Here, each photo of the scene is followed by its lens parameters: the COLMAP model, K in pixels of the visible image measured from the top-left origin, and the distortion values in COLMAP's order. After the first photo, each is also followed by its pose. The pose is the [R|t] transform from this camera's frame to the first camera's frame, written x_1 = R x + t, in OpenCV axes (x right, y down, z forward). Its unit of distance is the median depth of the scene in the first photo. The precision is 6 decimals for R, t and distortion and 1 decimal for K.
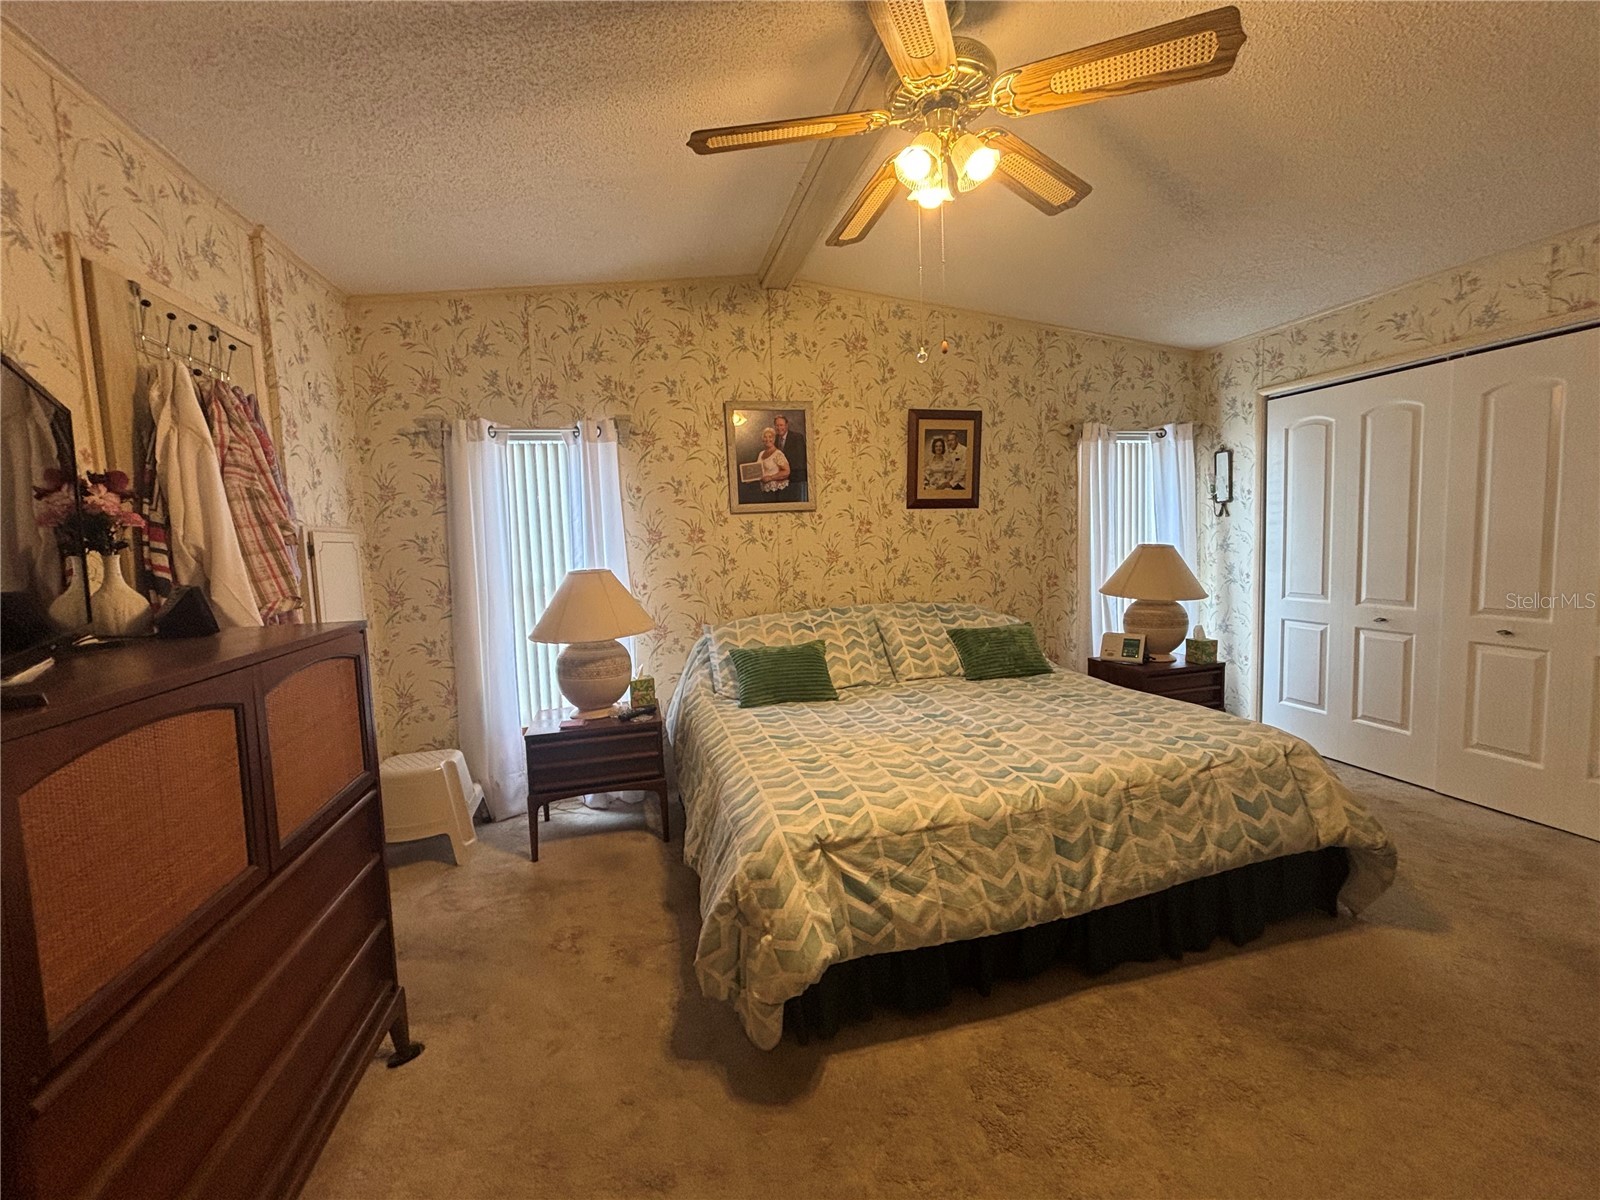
lens RADIAL K [[649.6, 0, 800.7], [0, 649.6, 591.5], [0, 0, 1]] dist [-0.001975, -0.001095]
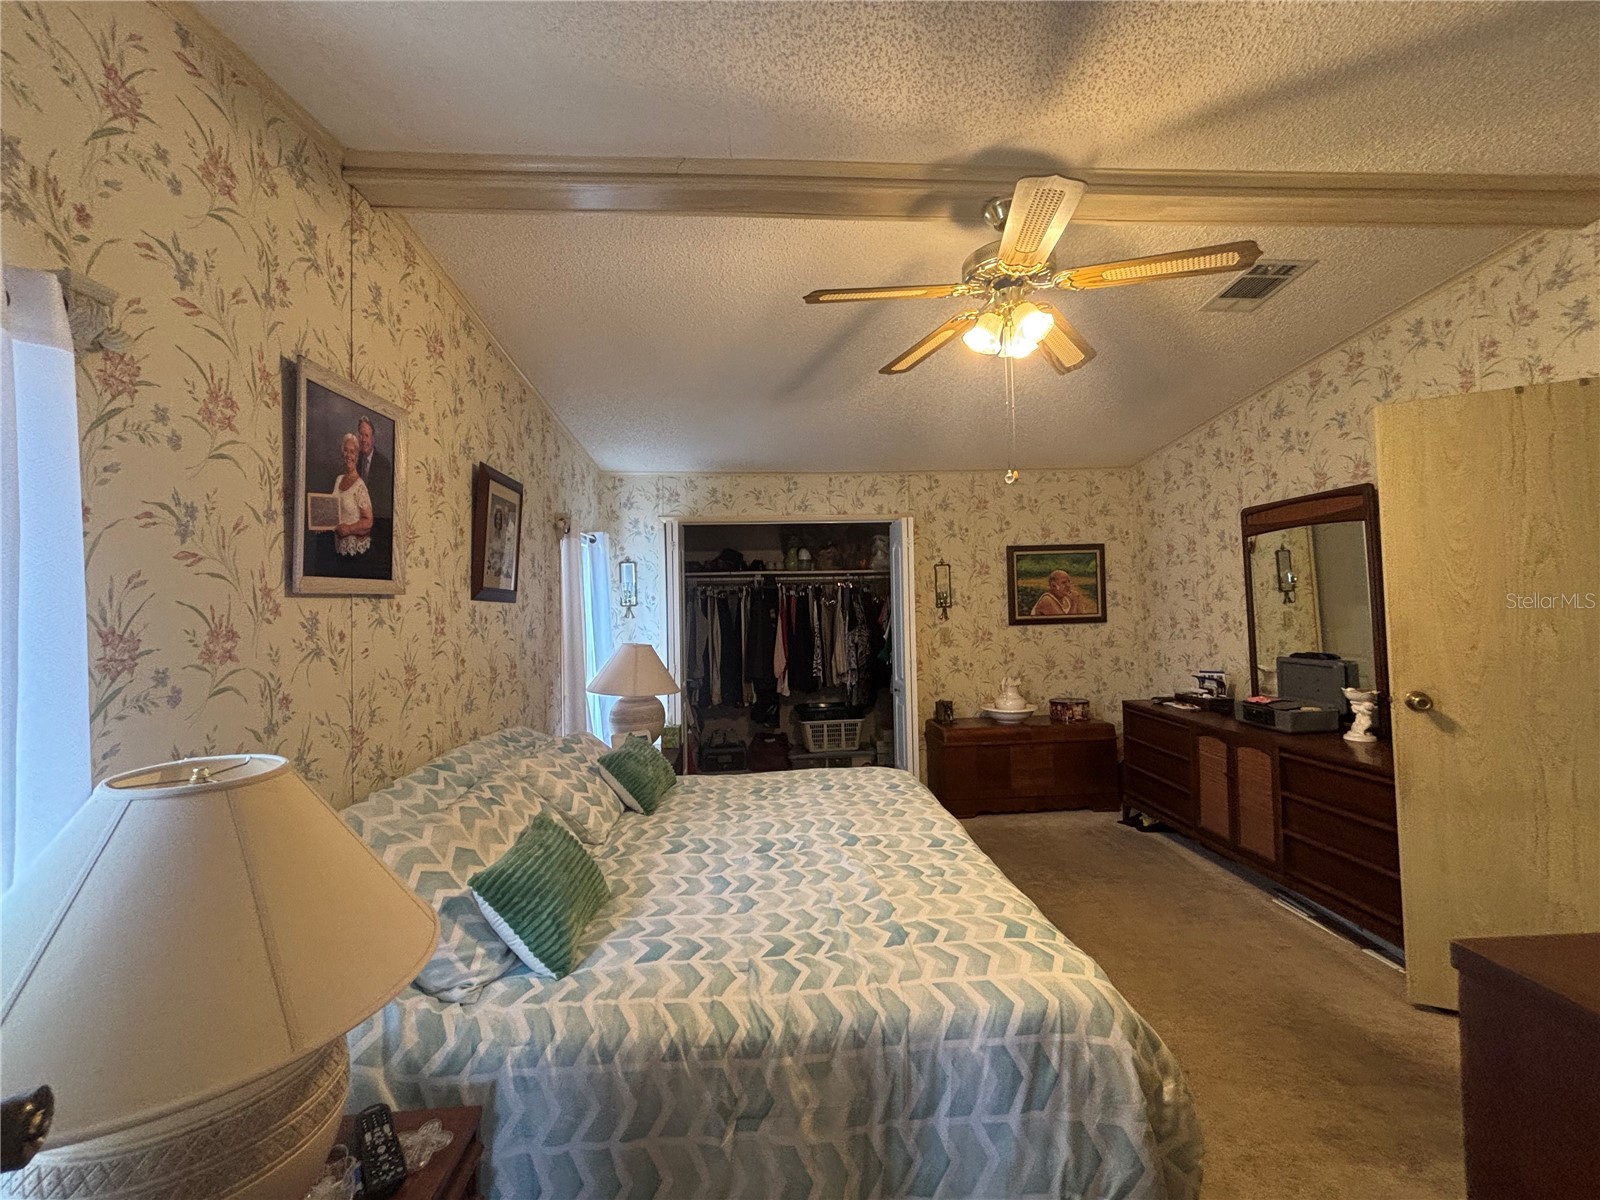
lens RADIAL K [[635.8, 0, 801.1], [0, 635.8, 576.0], [0, 0, 1]] dist [-0.000448, -0.000262]
pose [[0.165505, 0.080722, 0.982900, -0.479134], [0.078887, 0.992367, -0.094783, -0.062975], [-0.983049, 0.093225, 0.157874, 0.575919]]
